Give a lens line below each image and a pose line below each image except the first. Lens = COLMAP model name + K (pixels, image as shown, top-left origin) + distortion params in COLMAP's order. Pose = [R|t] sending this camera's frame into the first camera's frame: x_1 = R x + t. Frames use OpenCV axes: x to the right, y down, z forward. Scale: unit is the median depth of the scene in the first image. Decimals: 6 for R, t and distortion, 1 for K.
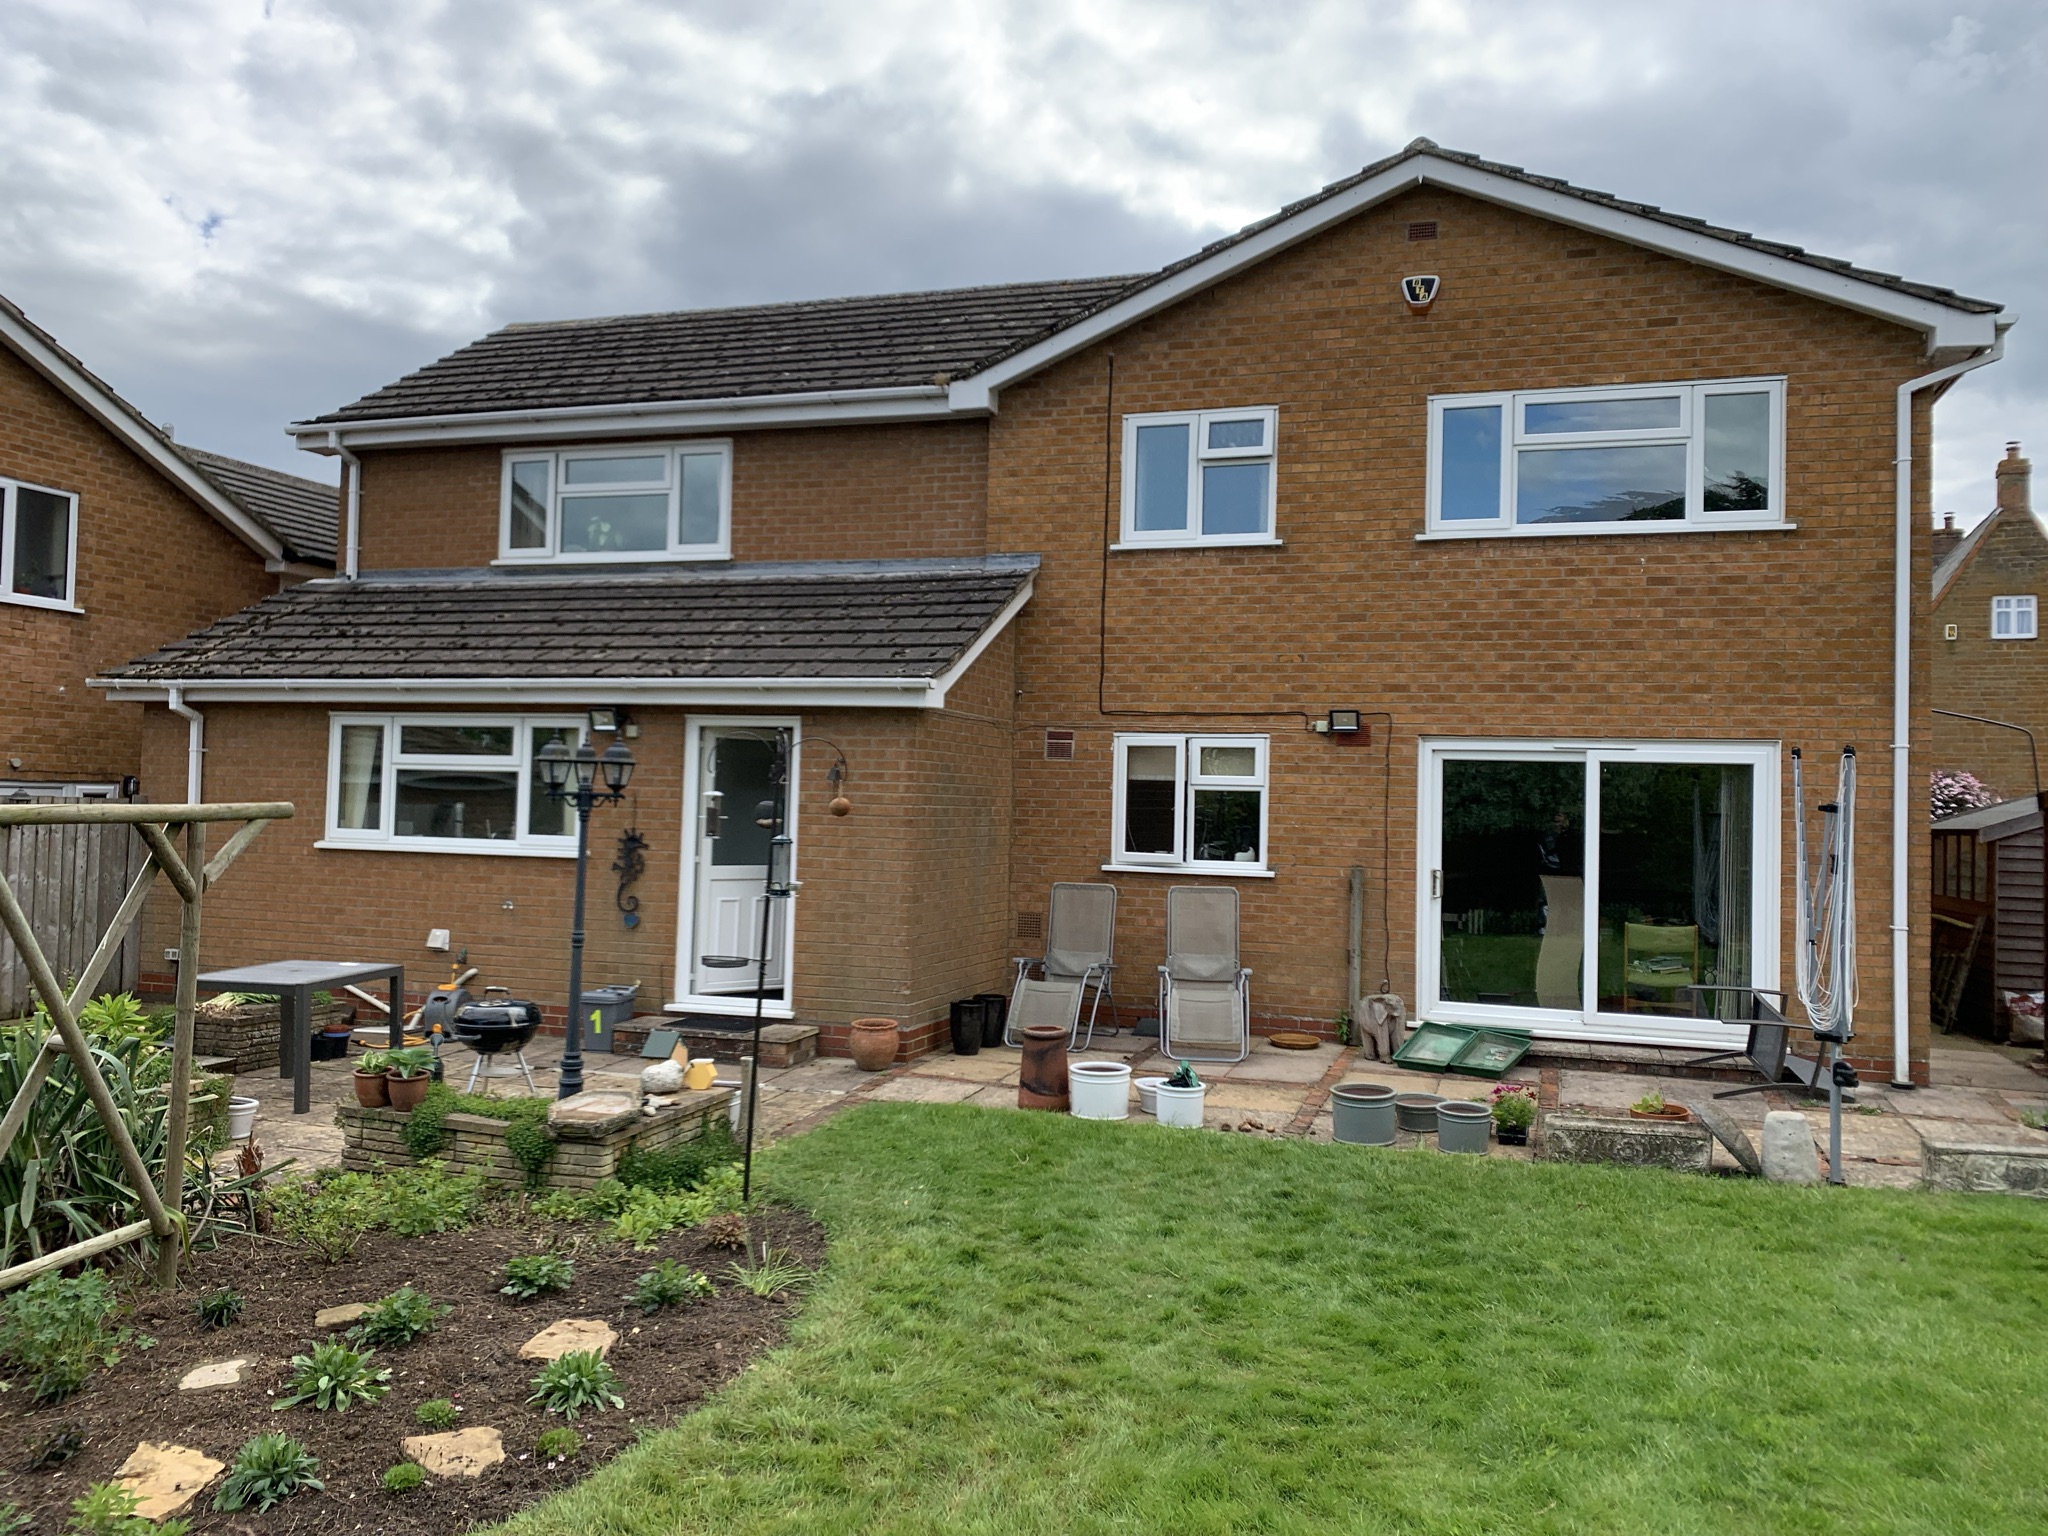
lens RADIAL K [[1448.4, 0, 1029.8], [0, 1448.4, 780.6], [0, 0, 1]] dist [0.022294, -0.055858]
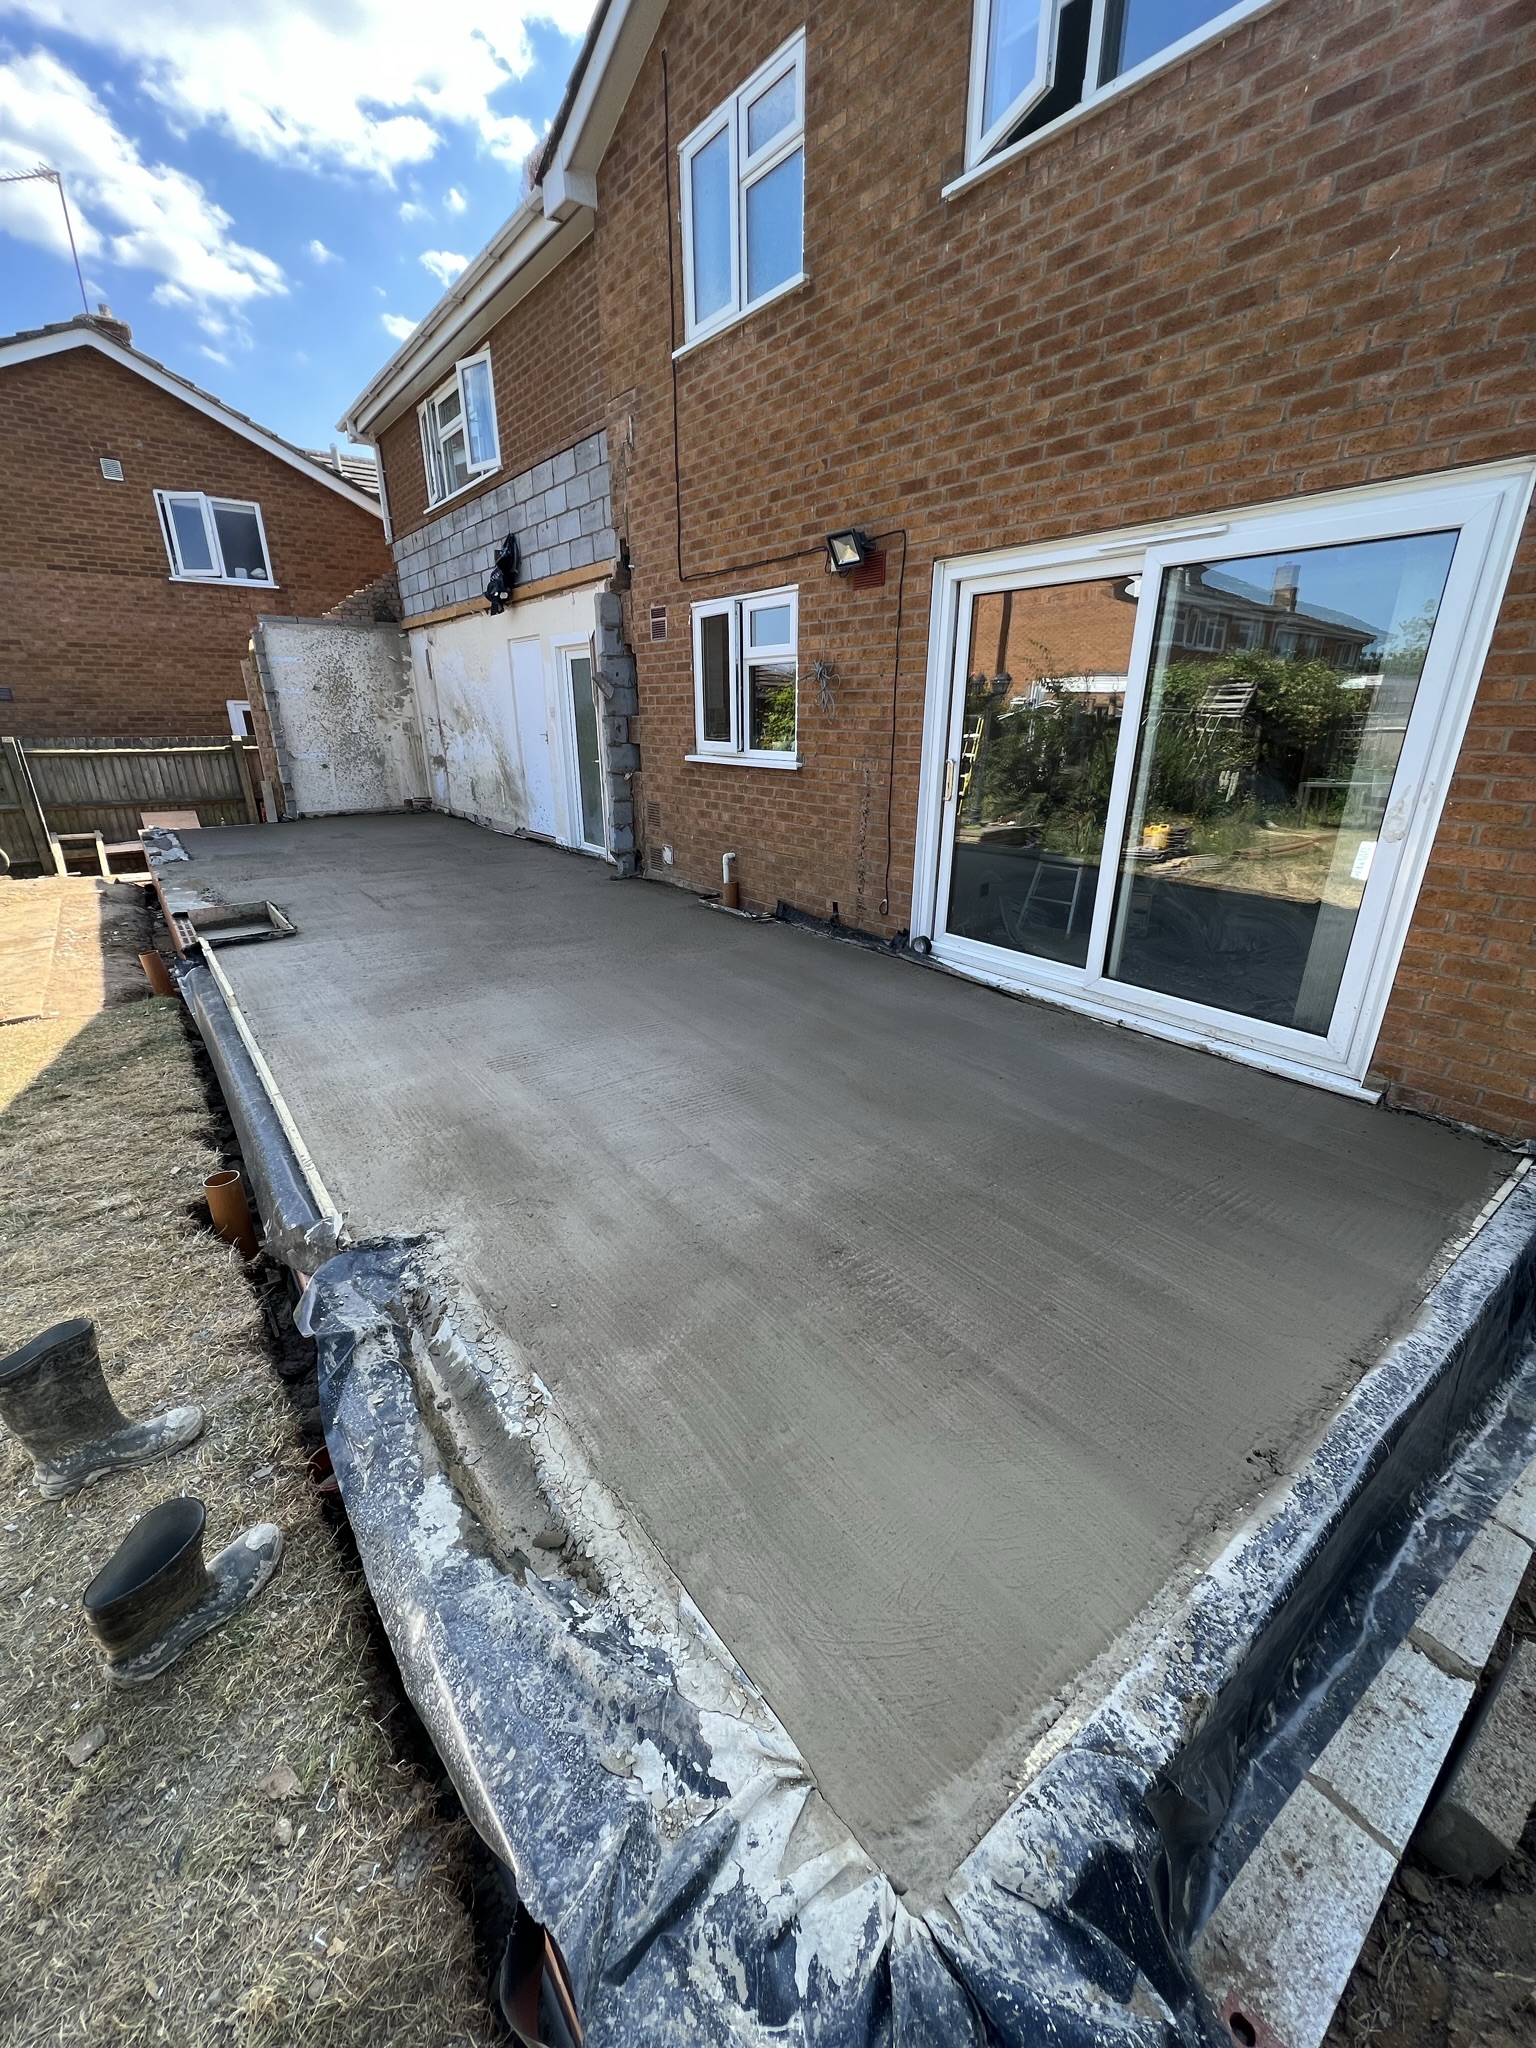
lens RADIAL K [[818.0, 0, 762.7], [0, 818.0, 1028.1], [0, 0, 1]] dist [-0.000892, -0.000409]
pose [[0.819094, 0.182141, -0.543976, 0.455254], [0.034780, 0.930744, 0.364014, 0.032990], [0.572604, -0.317081, 0.756032, 0.580808]]
